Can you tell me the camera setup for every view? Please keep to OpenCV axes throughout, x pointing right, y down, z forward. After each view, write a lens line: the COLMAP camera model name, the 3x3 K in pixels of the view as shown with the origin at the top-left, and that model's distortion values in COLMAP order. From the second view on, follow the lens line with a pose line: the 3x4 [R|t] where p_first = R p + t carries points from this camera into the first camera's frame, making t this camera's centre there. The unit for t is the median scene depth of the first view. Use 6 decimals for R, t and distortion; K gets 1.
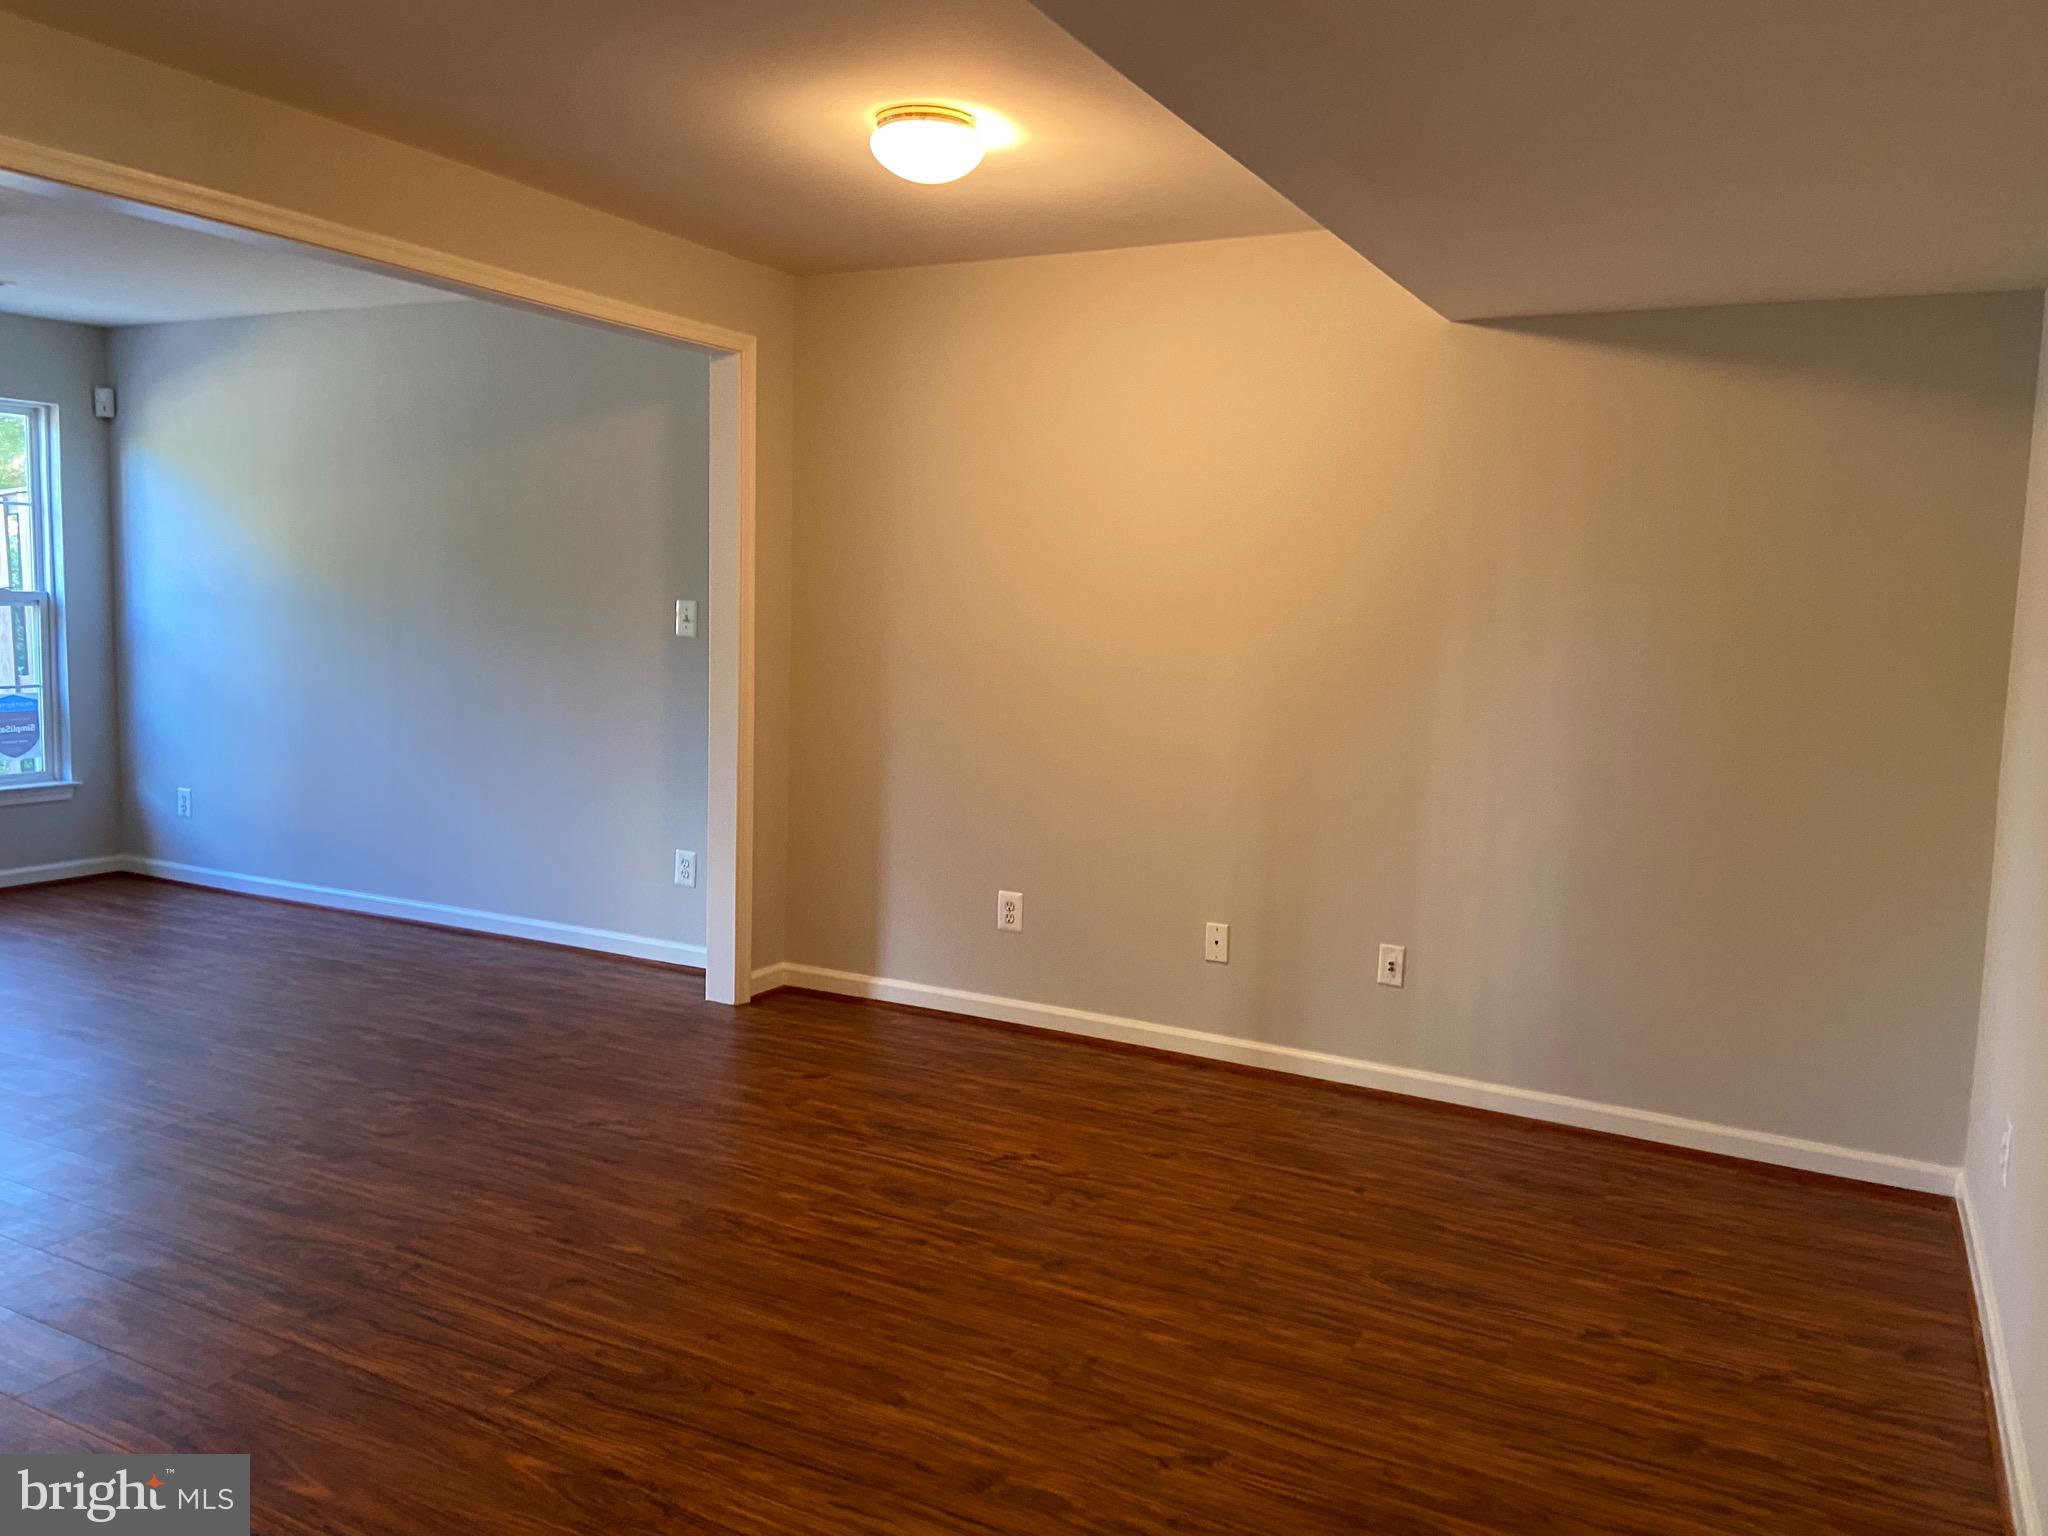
lens RADIAL K [[1546.6, 0, 1024.0], [0, 1546.6, 768.0], [0, 0, 1]] dist [0.106448, -0.120480]
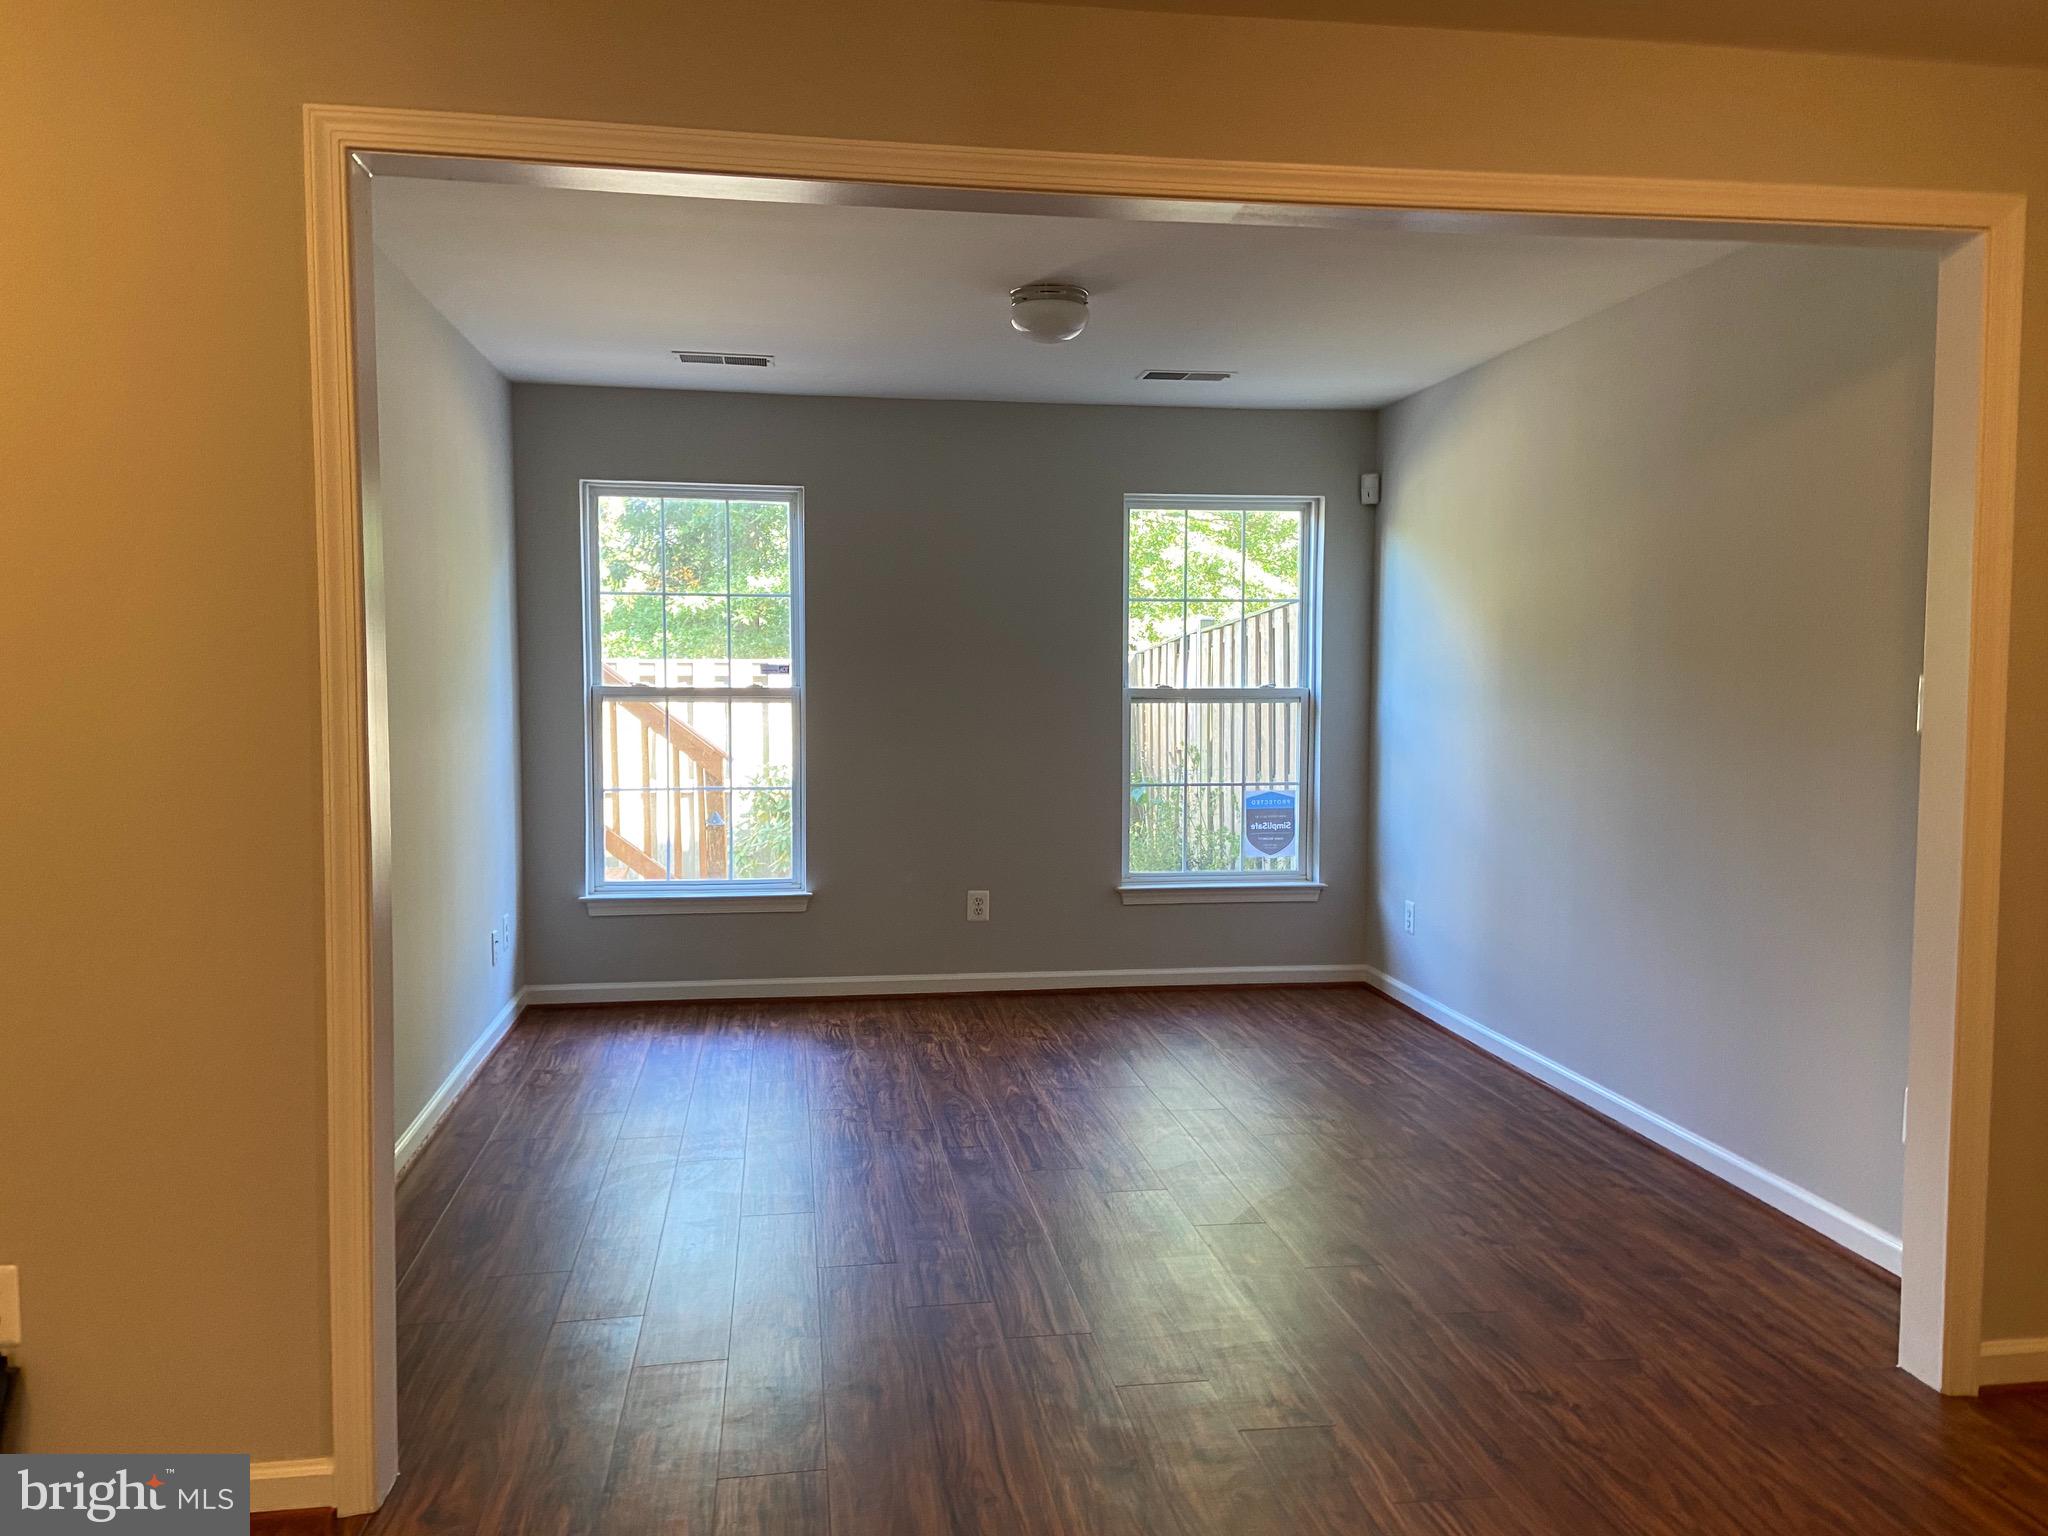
lens RADIAL K [[1546.6, 0, 1024.0], [0, 1546.6, 768.0], [0, 0, 1]] dist [0.106448, -0.120480]
pose [[0.592754, 0.022533, -0.805068, 0.054531], [-0.071767, 0.997110, -0.024932, -0.025766], [0.802179, 0.072556, 0.592658, 0.295448]]
